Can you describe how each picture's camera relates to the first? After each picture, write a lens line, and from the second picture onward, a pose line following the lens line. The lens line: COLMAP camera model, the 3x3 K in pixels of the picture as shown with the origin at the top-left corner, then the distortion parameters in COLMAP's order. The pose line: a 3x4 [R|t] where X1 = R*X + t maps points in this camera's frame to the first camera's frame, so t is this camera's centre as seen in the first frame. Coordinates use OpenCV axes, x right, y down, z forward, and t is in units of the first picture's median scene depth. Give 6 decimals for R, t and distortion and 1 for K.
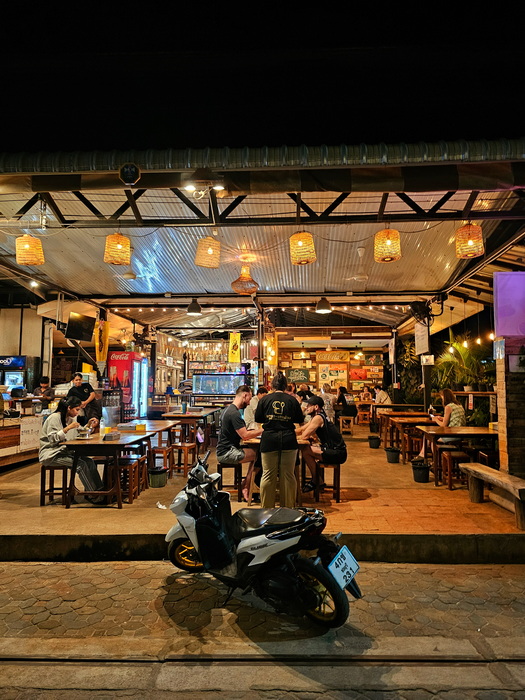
lens RADIAL K [[1129.9, 0, 262.1], [0, 1129.9, 350.0], [0, 0, 1]] dist [-0.011800, 0.000000]
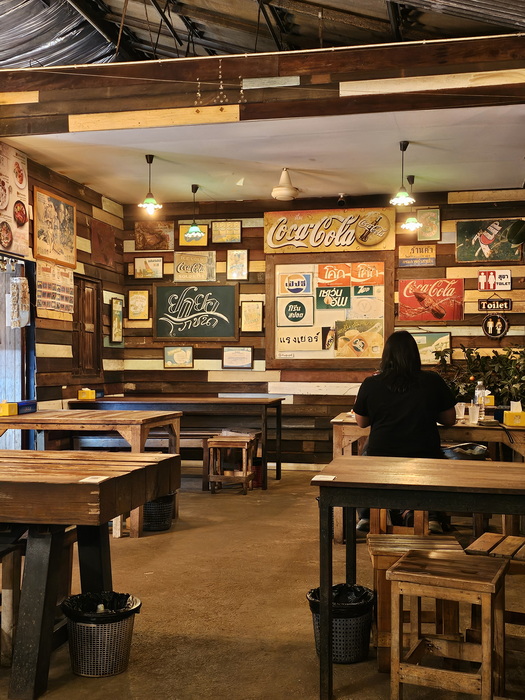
lens RADIAL K [[1129.9, 0, 262.8], [0, 1129.9, 350.9], [0, 0, 1]] dist [-0.011800, 0.000000]
pose [[0.975862, -0.004618, -0.218337, 0.103158], [0.008161, 0.999849, 0.015330, 0.028182], [0.218234, -0.016742, 0.975753, 0.750566]]
